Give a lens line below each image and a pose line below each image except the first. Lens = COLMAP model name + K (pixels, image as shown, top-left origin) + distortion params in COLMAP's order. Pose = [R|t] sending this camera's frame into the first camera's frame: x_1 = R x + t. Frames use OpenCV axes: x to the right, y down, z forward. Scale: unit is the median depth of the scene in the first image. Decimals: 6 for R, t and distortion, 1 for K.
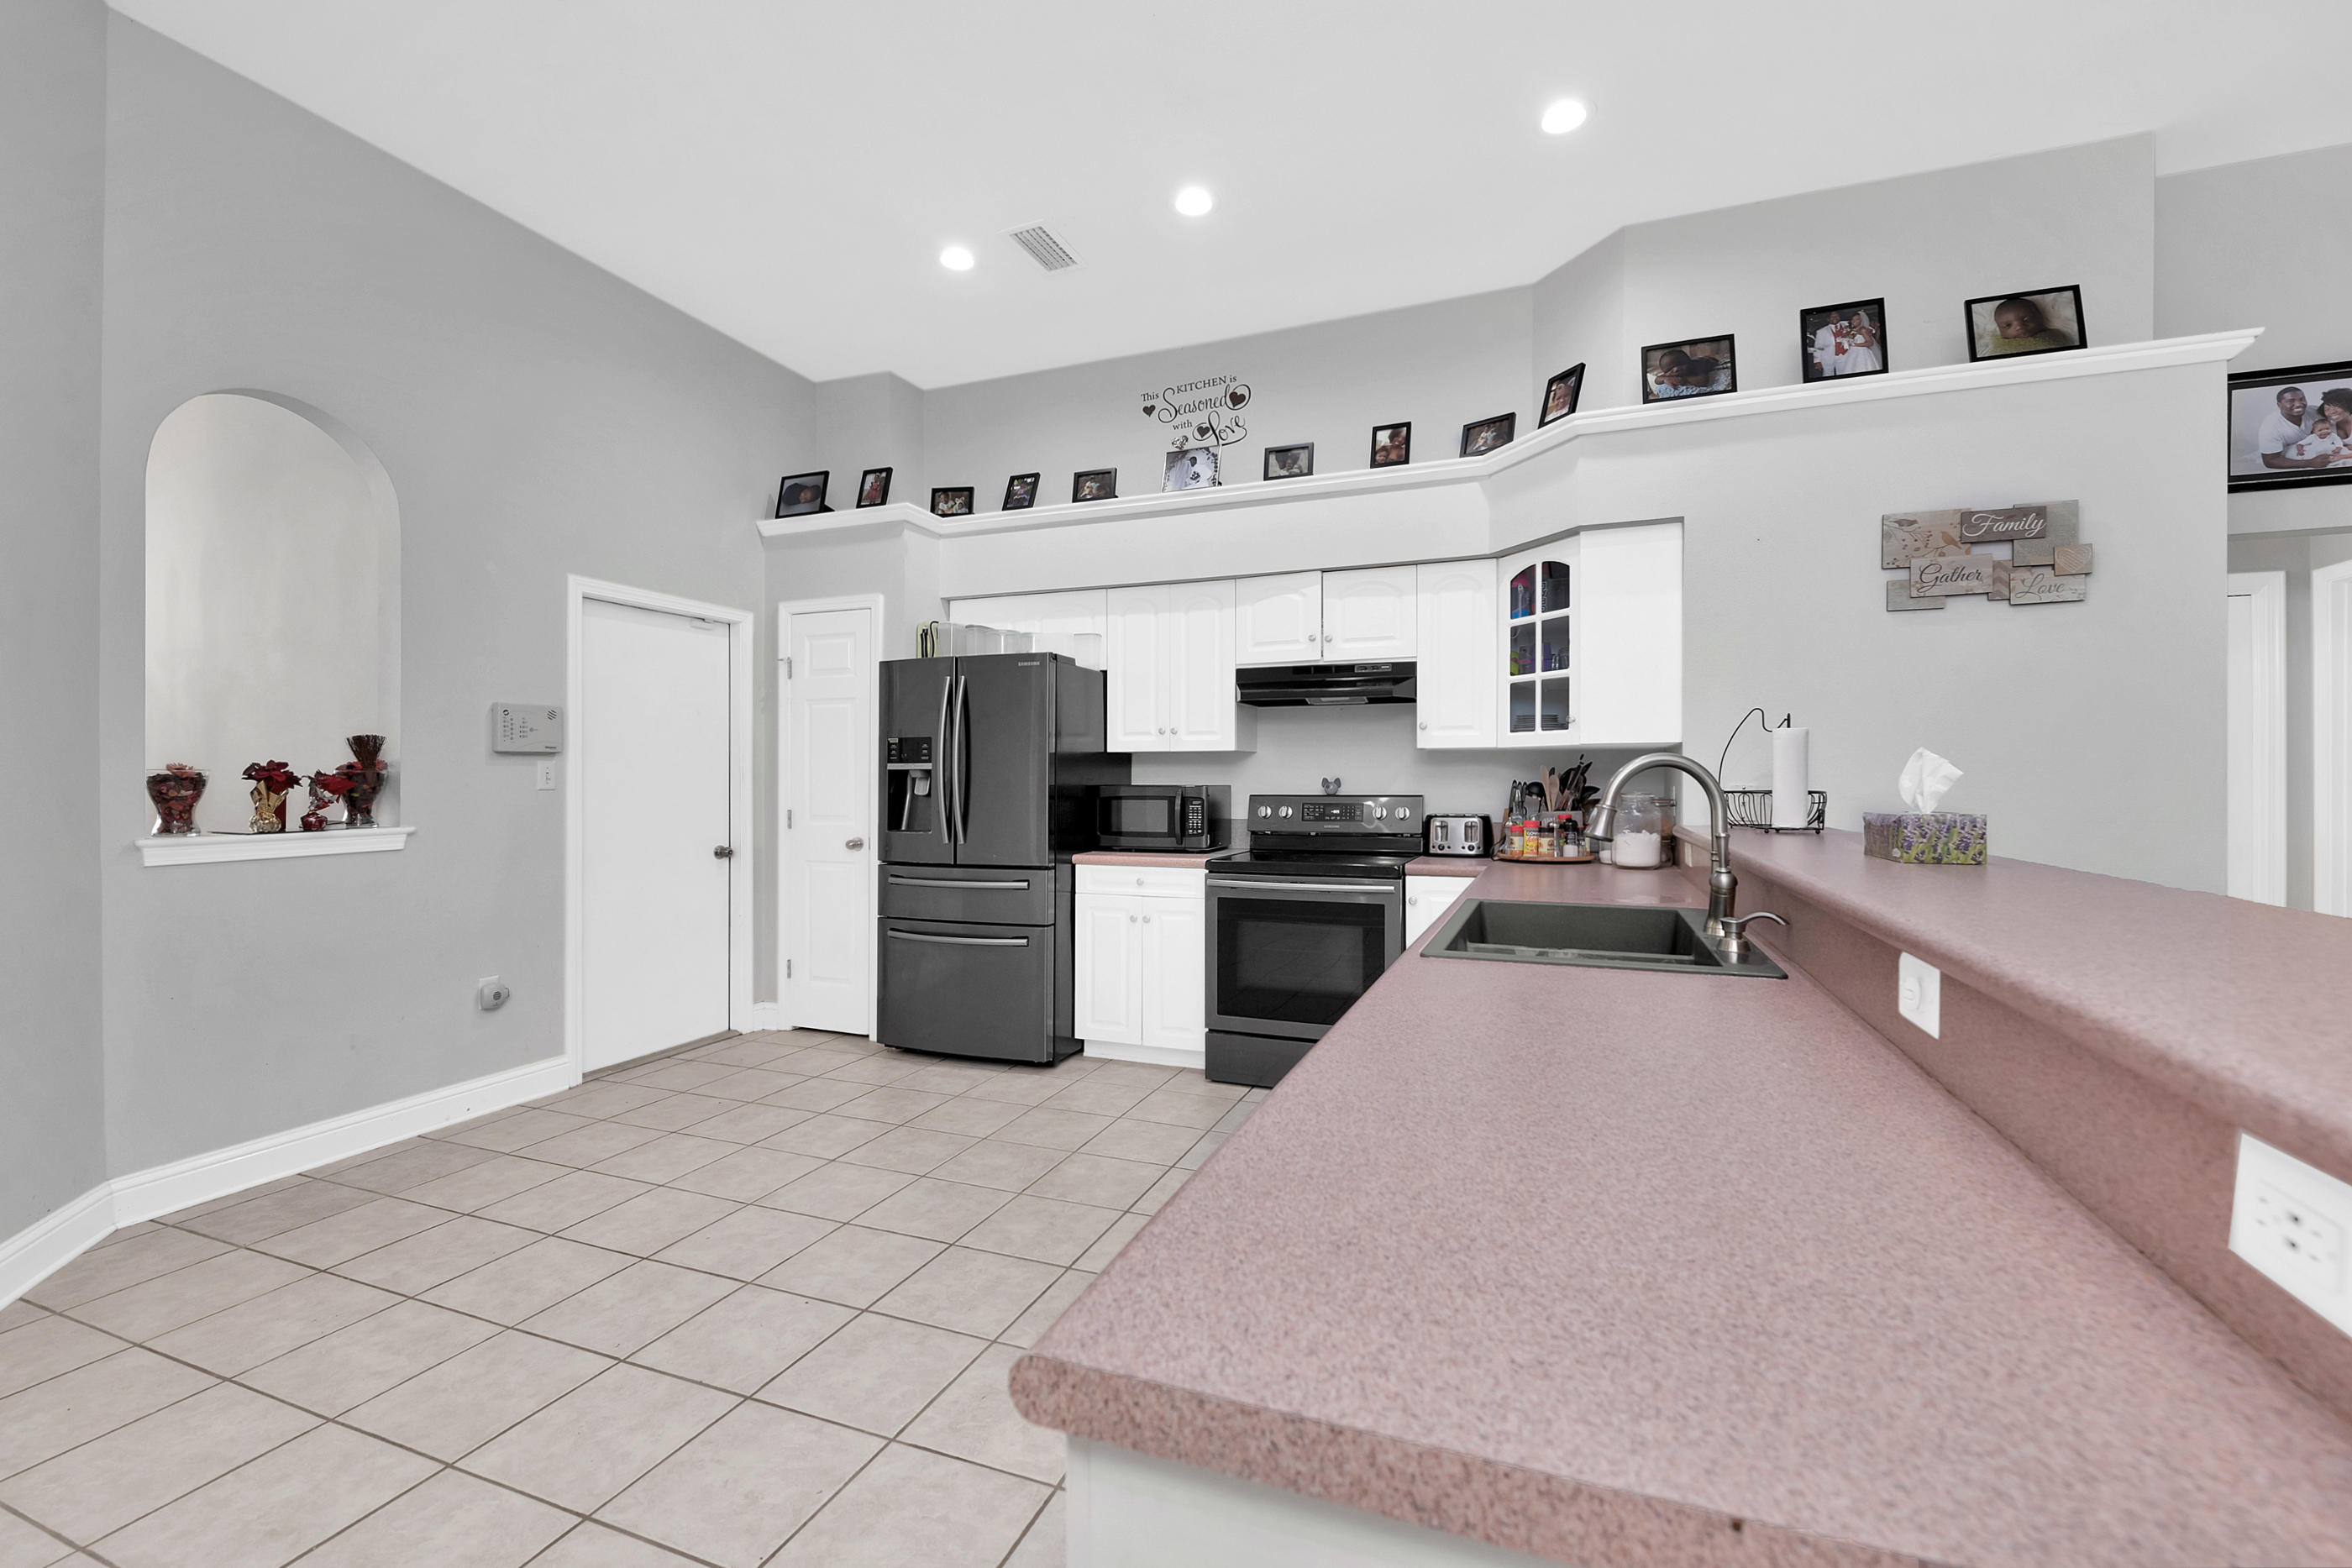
lens RADIAL K [[939.2, 0, 1176.0], [0, 939.2, 784.0], [0, 0, 1]] dist [-0.001110, -0.000517]
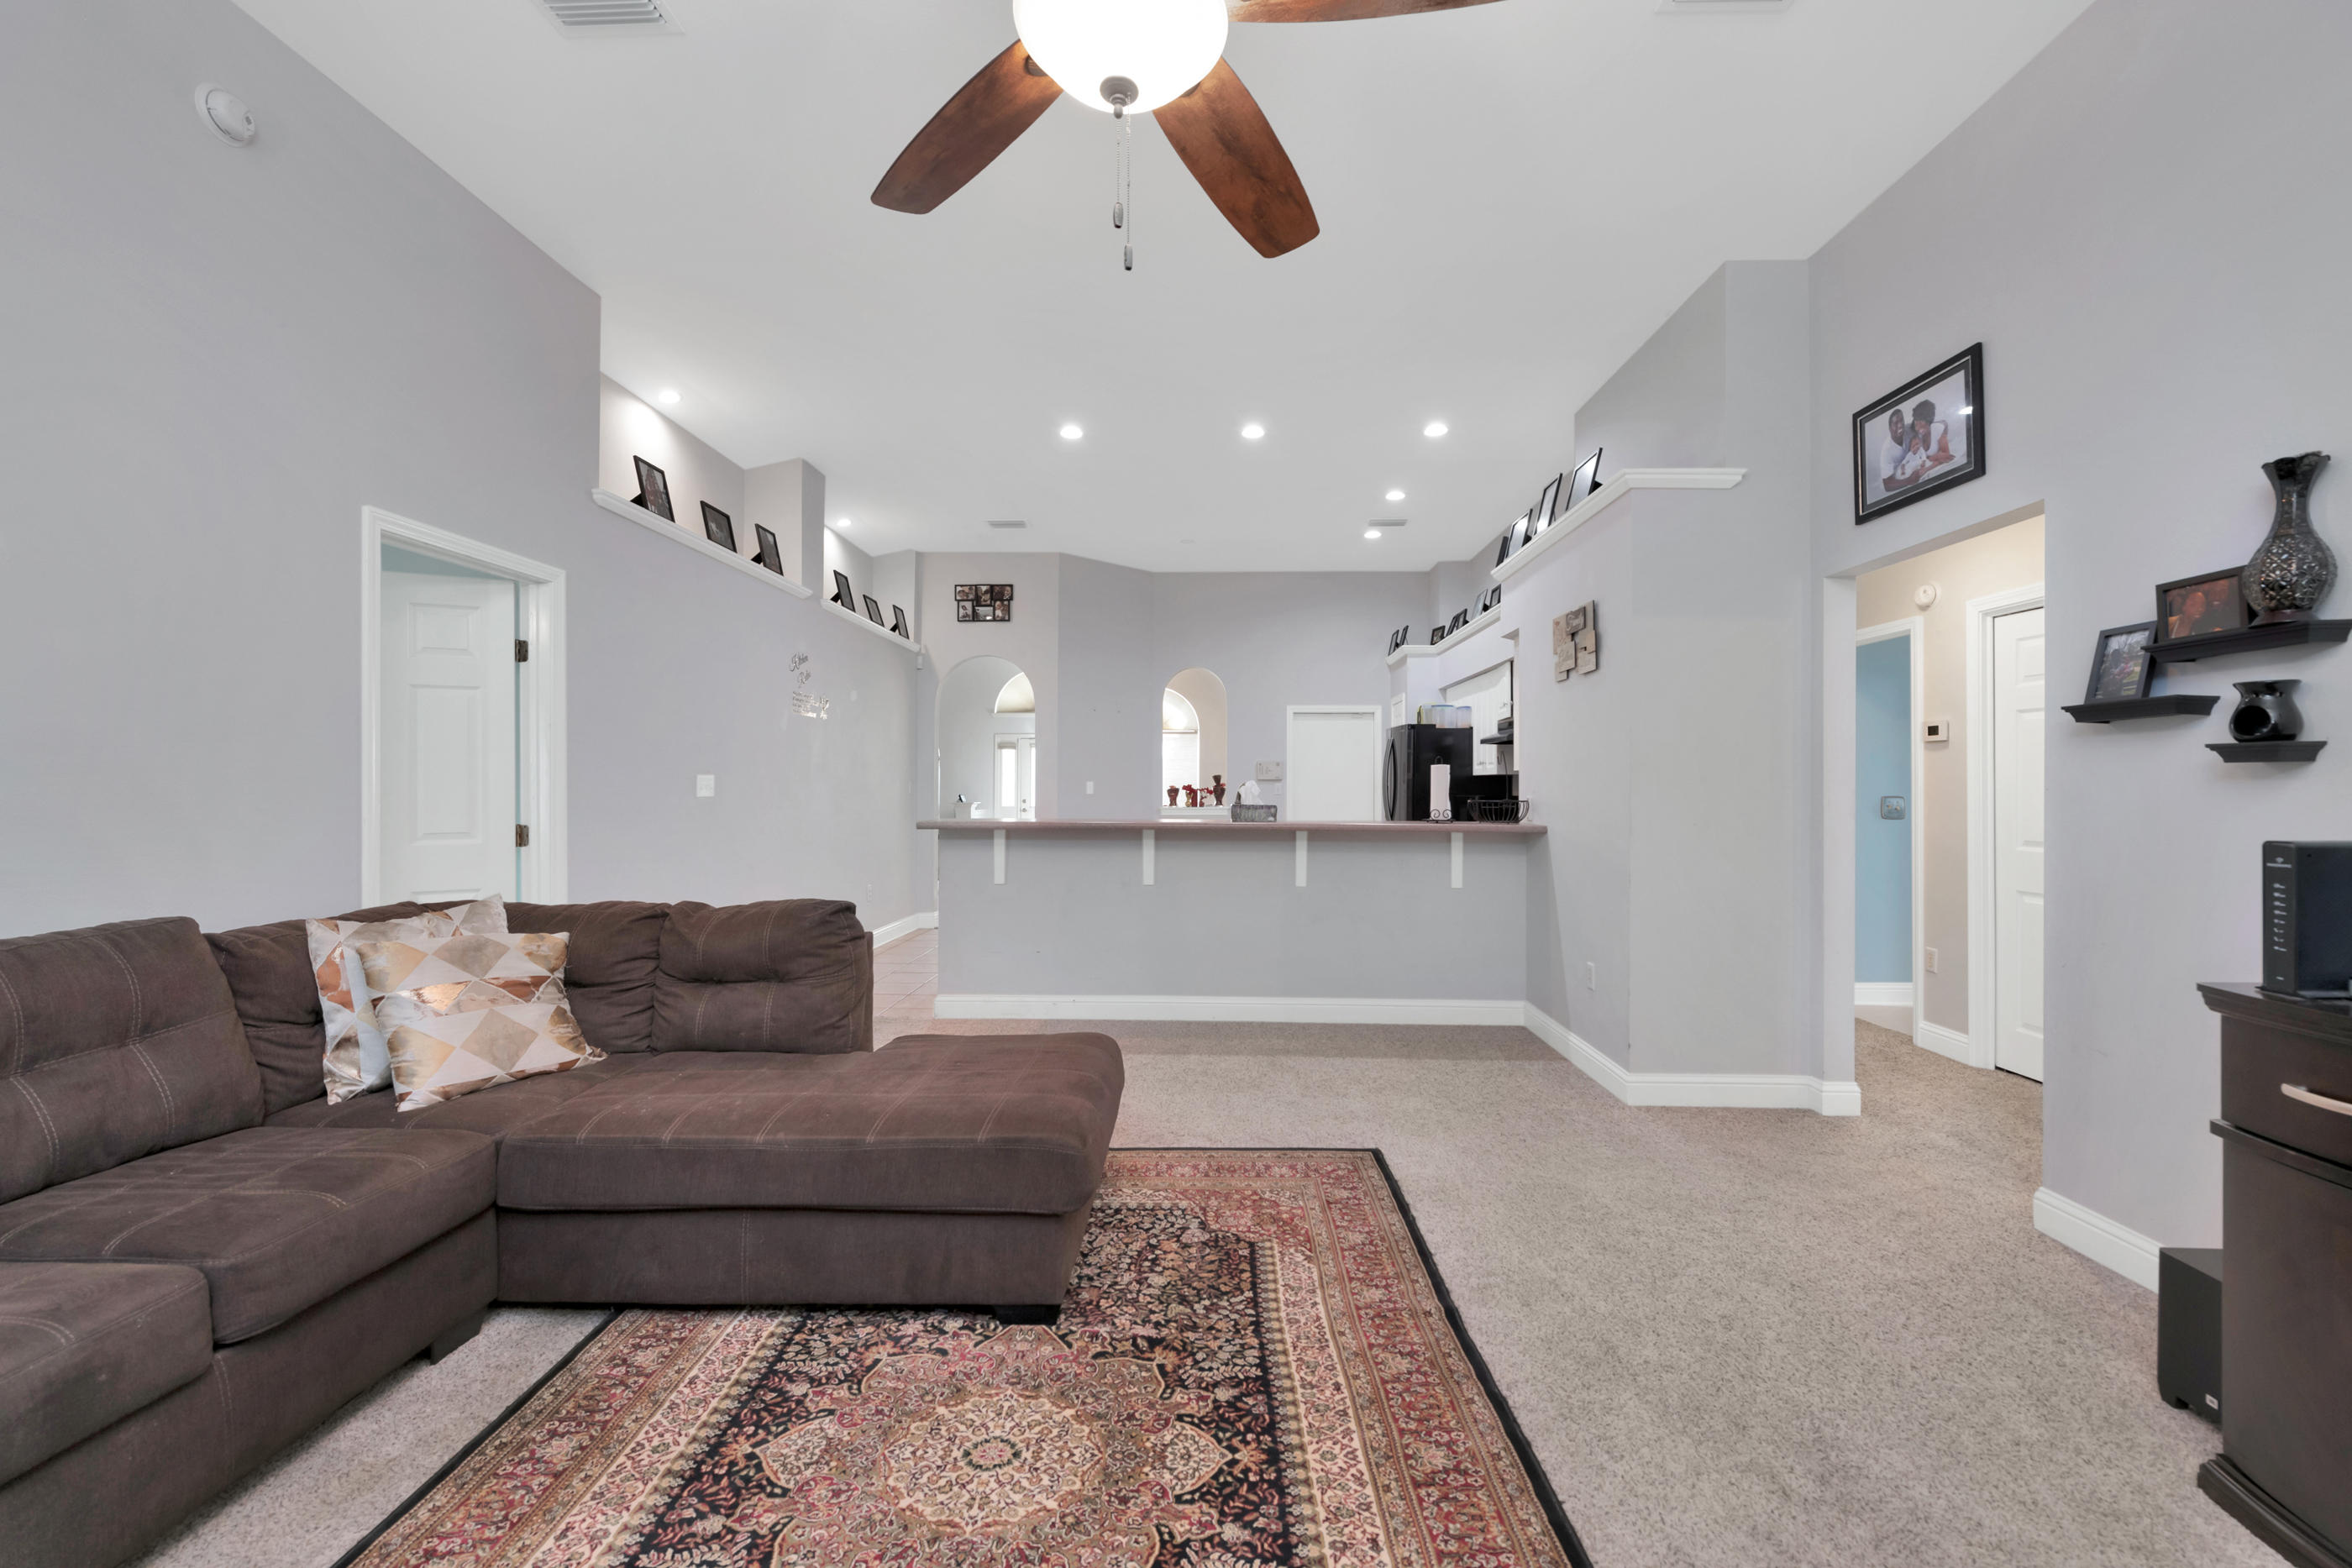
lens RADIAL K [[941.4, 0, 1176.0], [0, 941.4, 784.0], [0, 0, 1]] dist [0.001985, -0.005904]
pose [[0.323466, -0.002544, -0.946236, 1.564728], [-0.007243, 0.999960, -0.005165, -0.007354], [0.946212, 0.008524, 0.323435, -0.049110]]
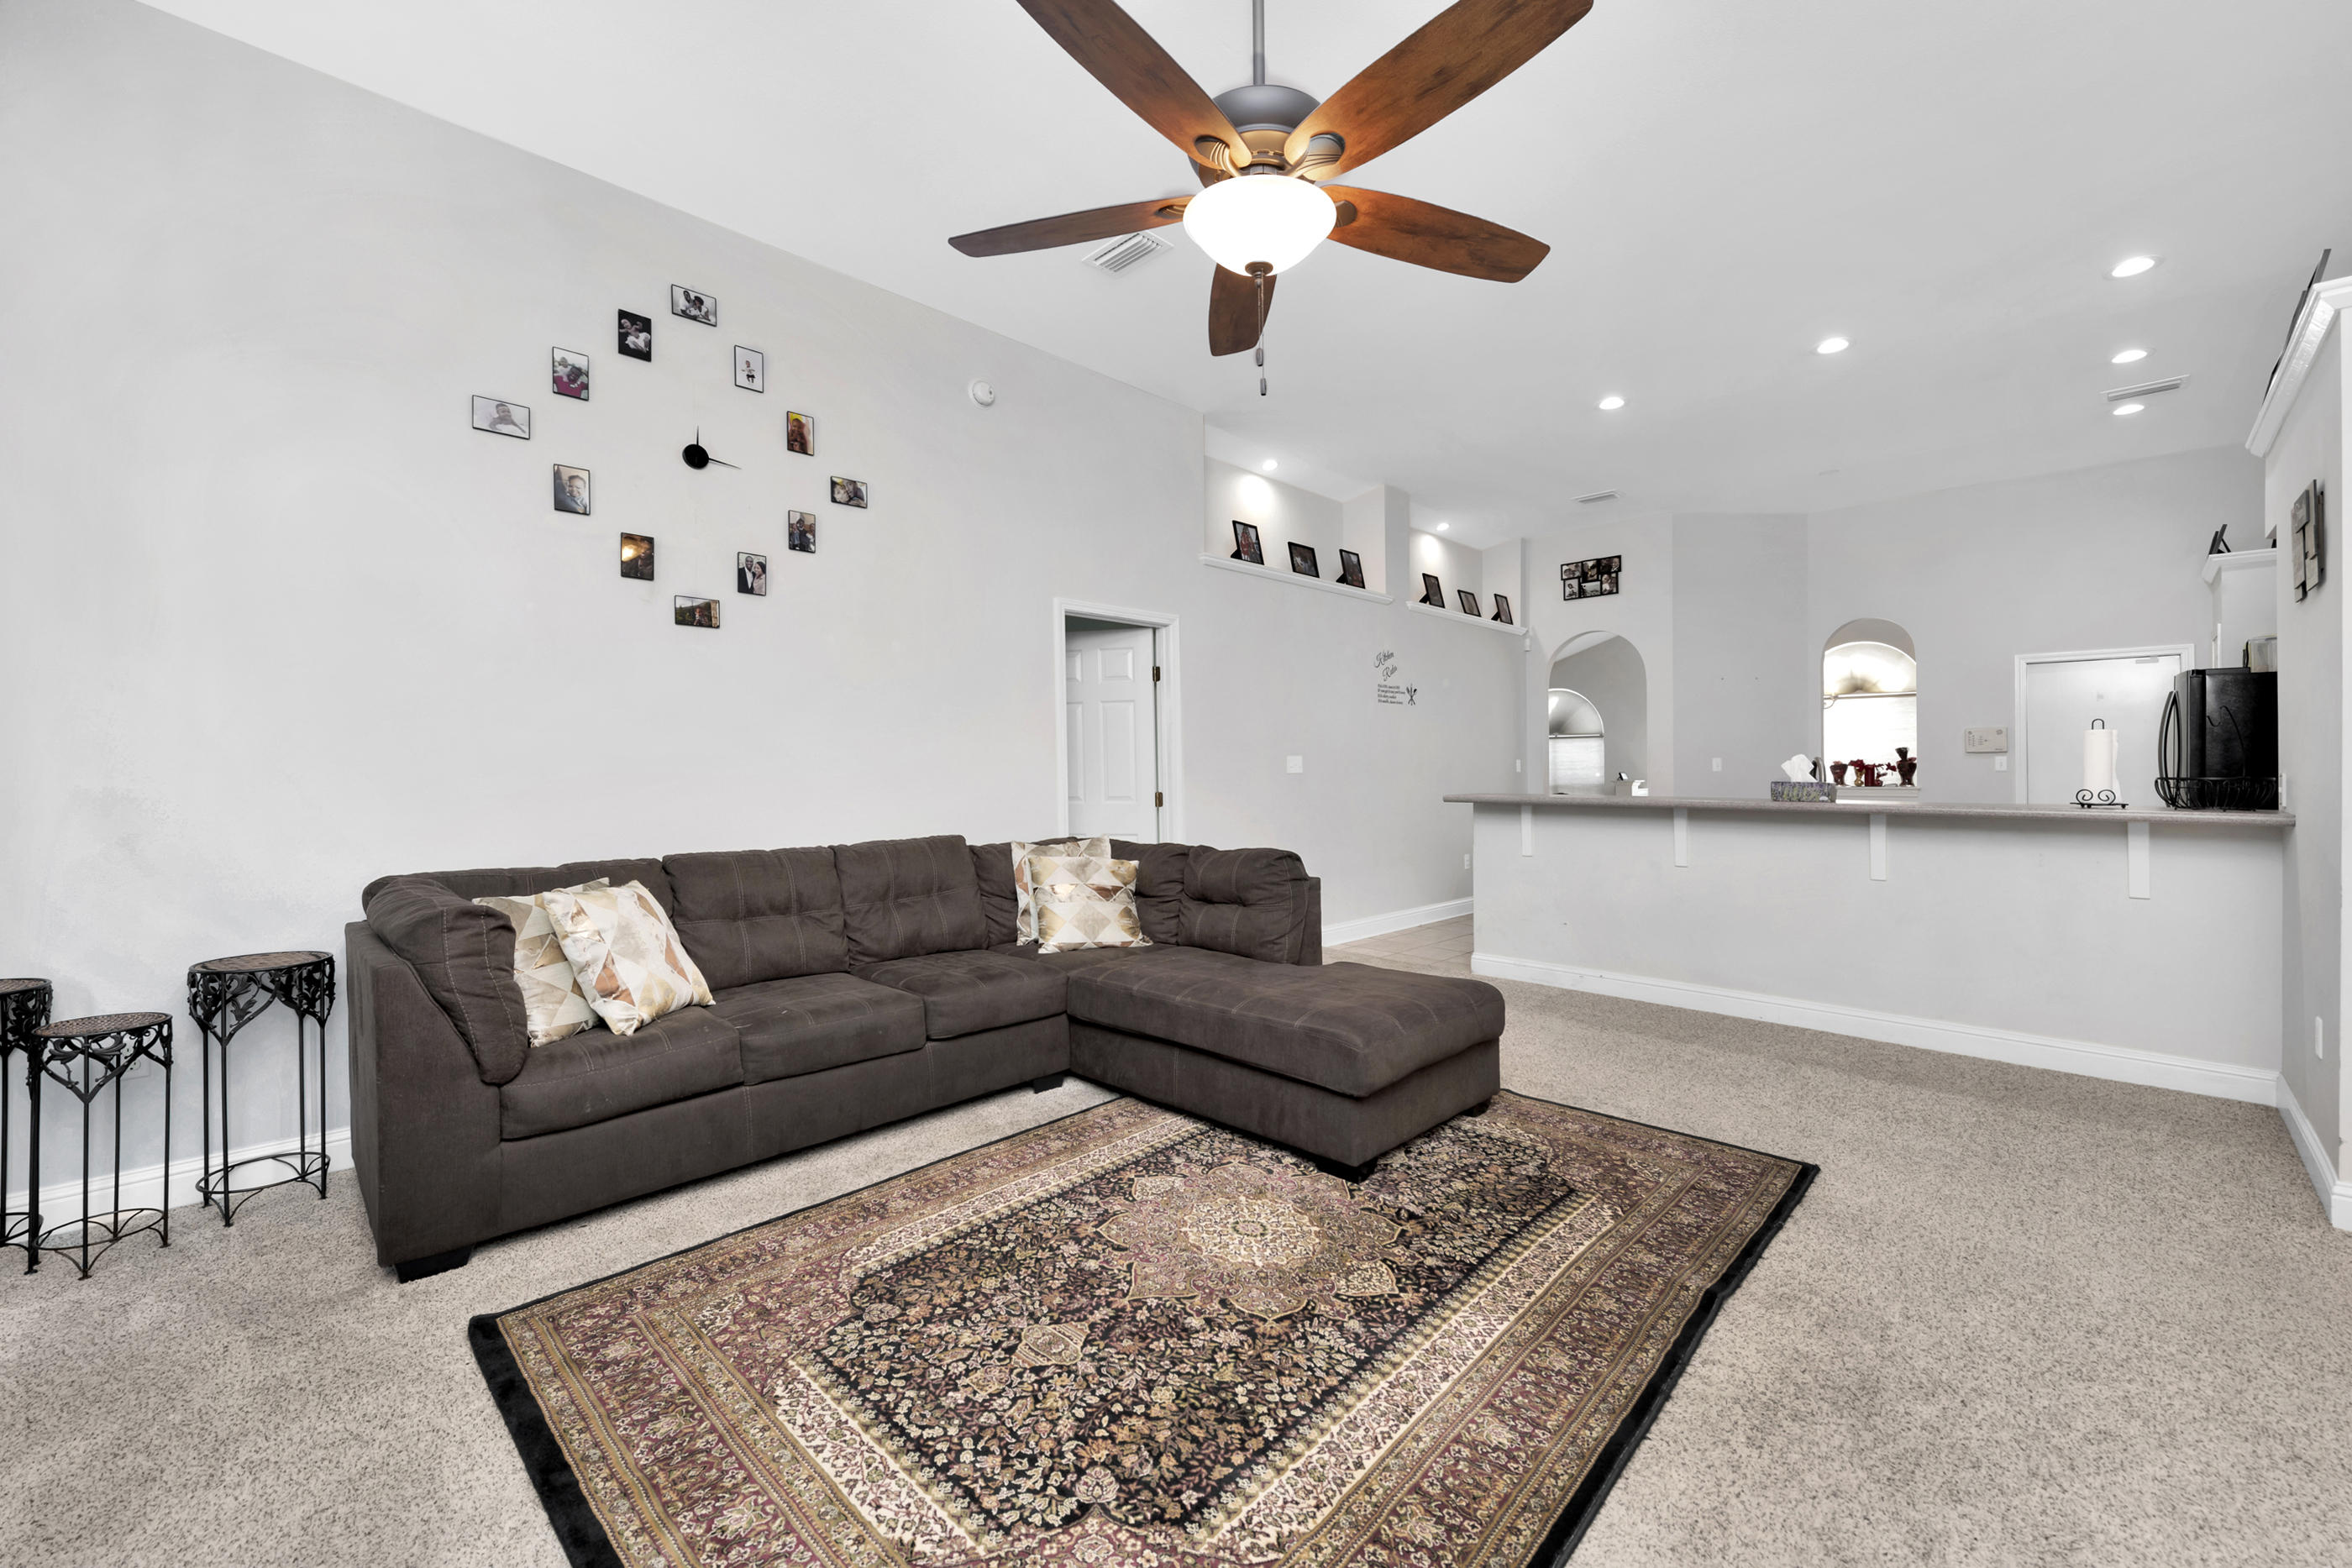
lens RADIAL K [[941.4, 0, 1176.0], [0, 941.4, 784.0], [0, 0, 1]] dist [0.001985, -0.005904]
pose [[-0.414157, 0.018593, -0.910016, 1.733119], [-0.000394, 0.999788, 0.020606, -0.007169], [0.910206, 0.008893, -0.414061, 0.272030]]
